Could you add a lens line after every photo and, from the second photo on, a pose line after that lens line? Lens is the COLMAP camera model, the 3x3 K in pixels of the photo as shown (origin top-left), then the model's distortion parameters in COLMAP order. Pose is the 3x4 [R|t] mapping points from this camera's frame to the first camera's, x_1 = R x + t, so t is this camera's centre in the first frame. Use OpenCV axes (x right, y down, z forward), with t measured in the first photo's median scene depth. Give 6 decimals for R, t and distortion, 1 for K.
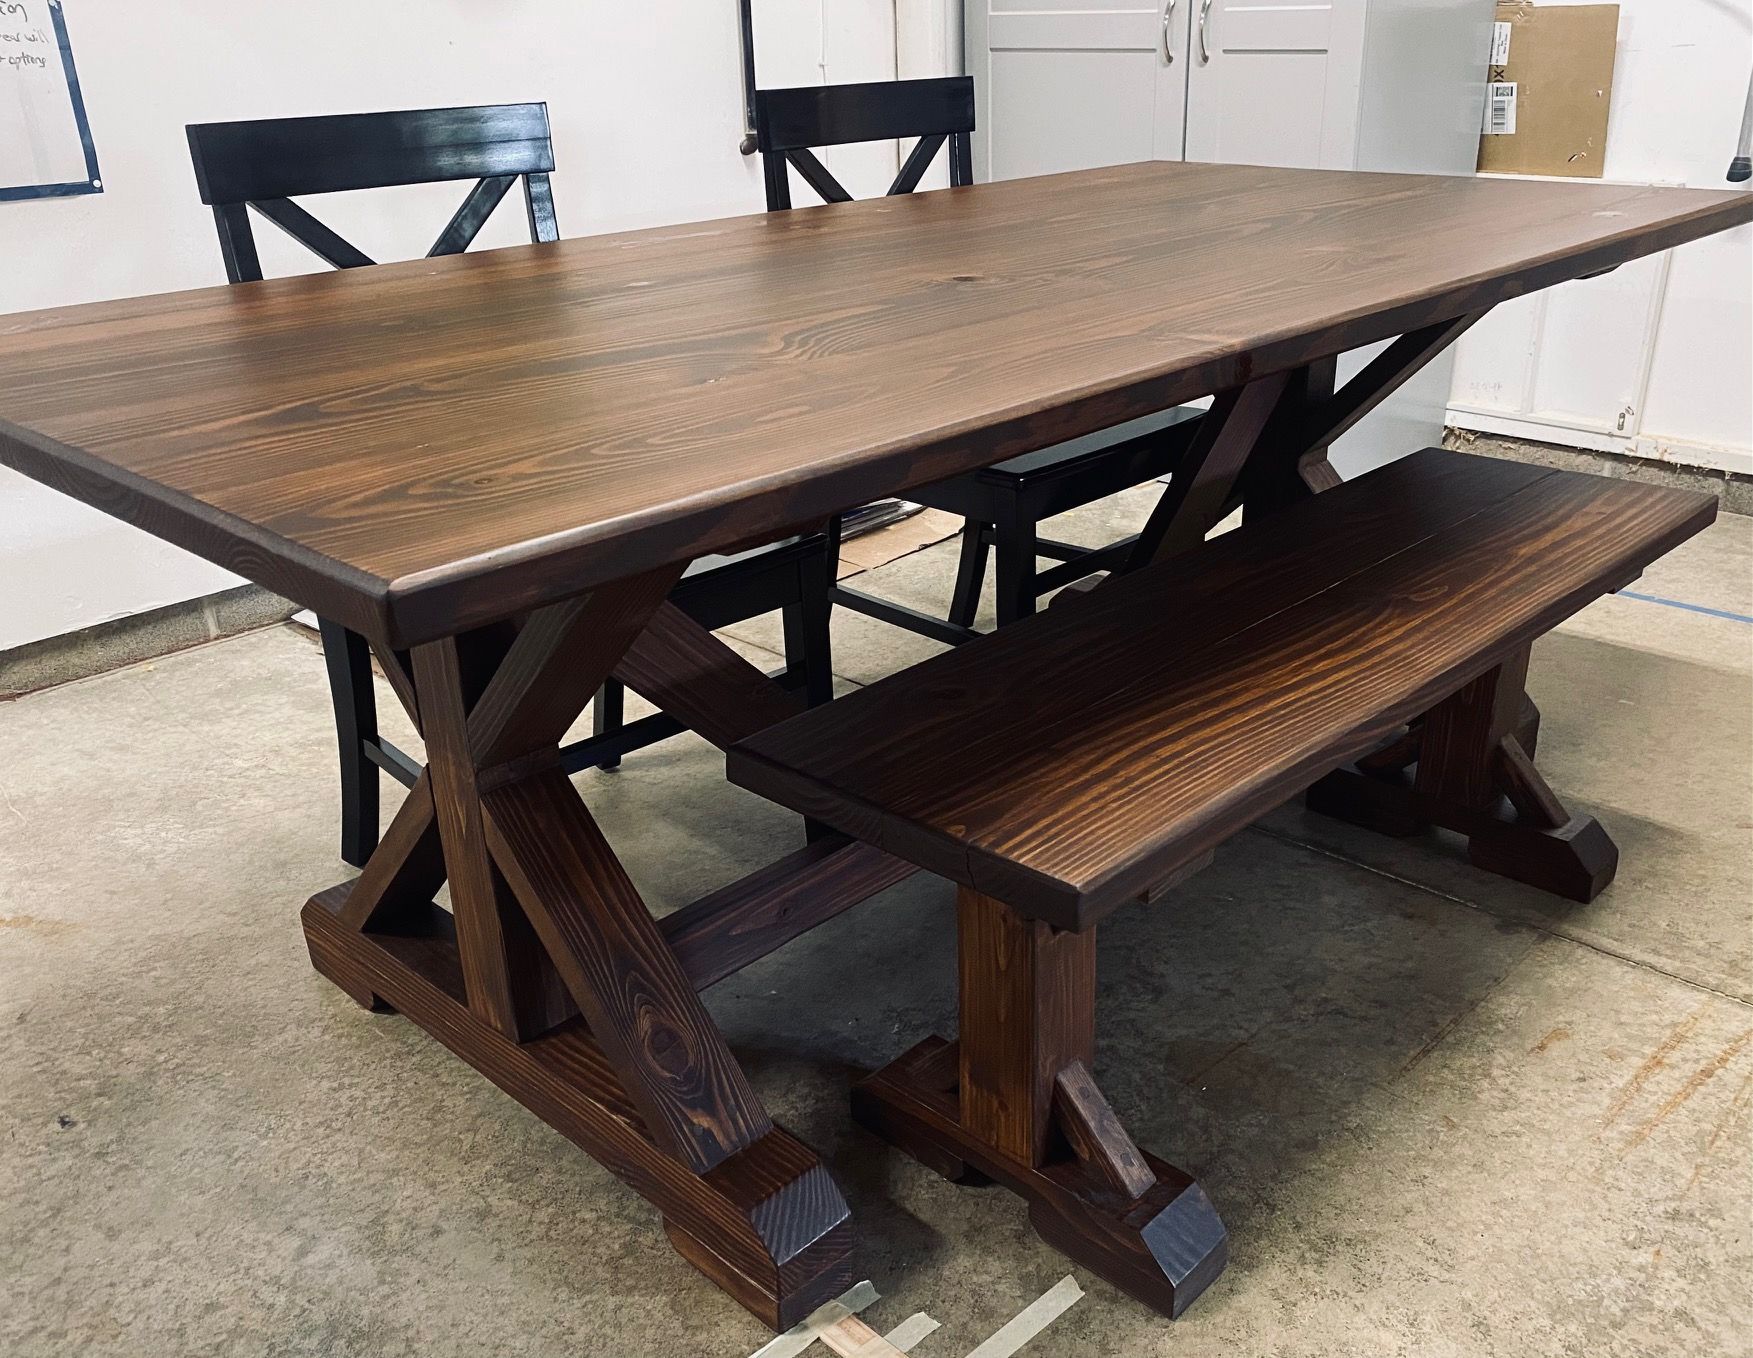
lens RADIAL K [[1544.5, 0, 932.9], [0, 1544.5, 780.0], [0, 0, 1]] dist [0.010210, -0.011376]
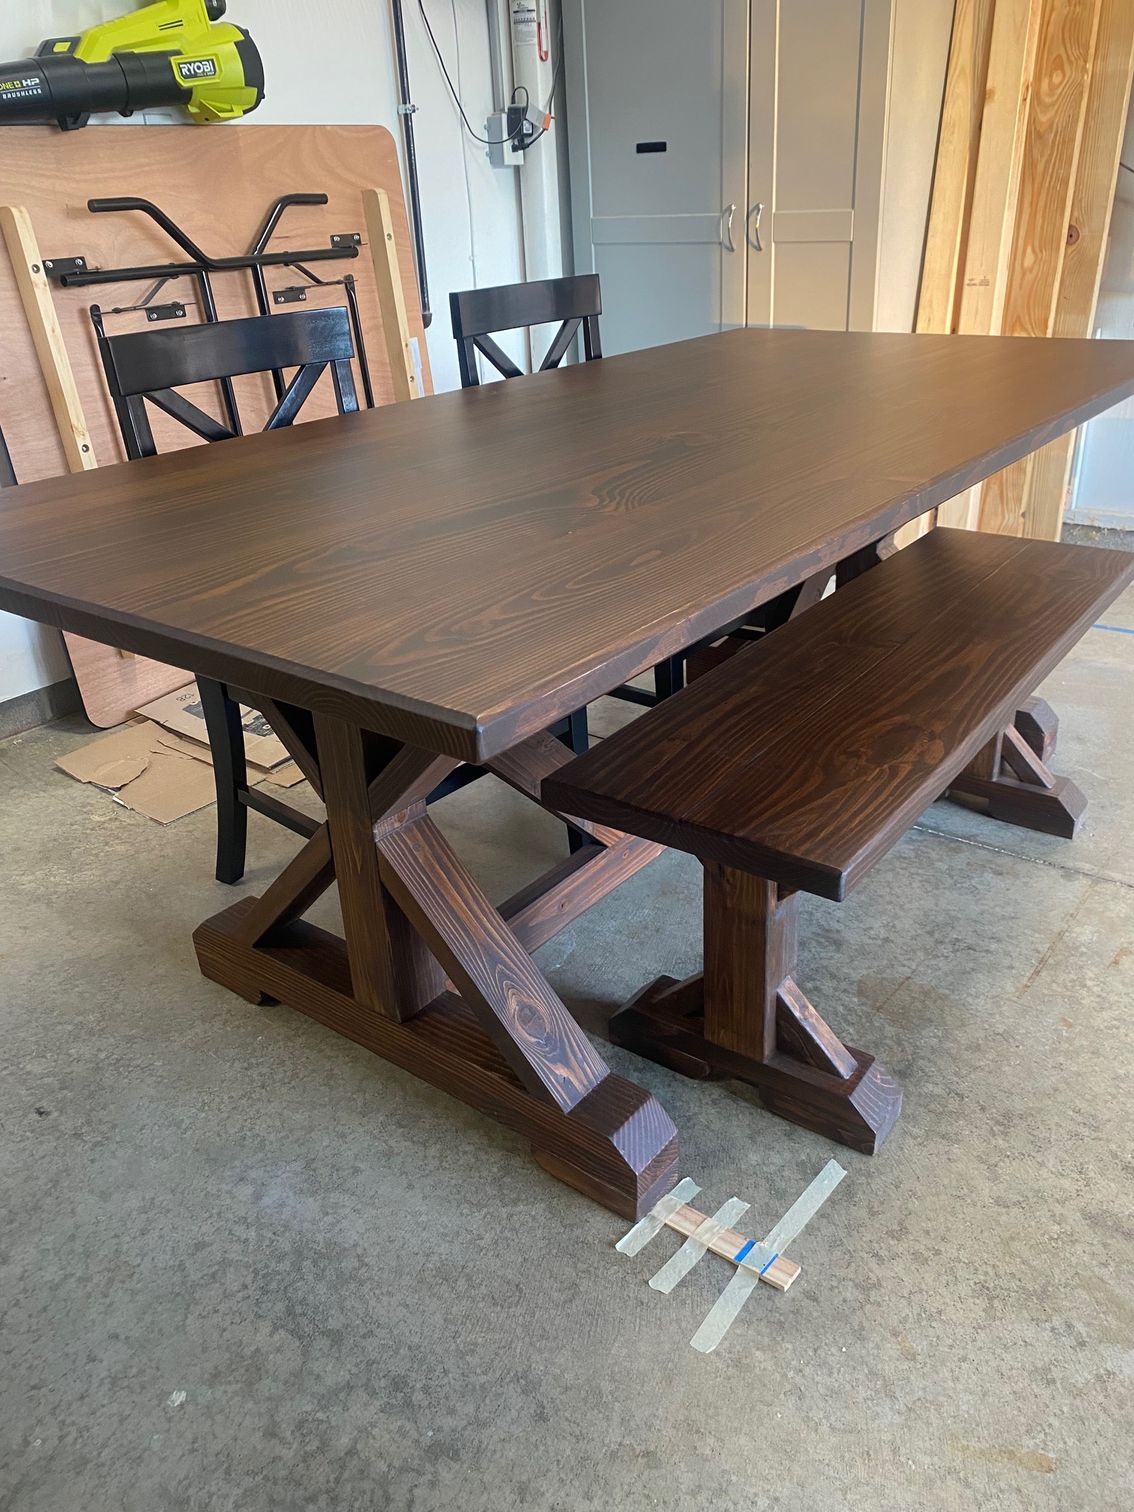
lens RADIAL K [[1175.6, 0, 569.1], [0, 1175.6, 755.9], [0, 0, 1]] dist [-0.004642, 0.011813]
pose [[0.994126, -0.065284, 0.086317, -0.196328], [0.066135, 0.997786, -0.007025, -0.043317], [-0.085667, 0.012693, 0.996243, -0.025015]]
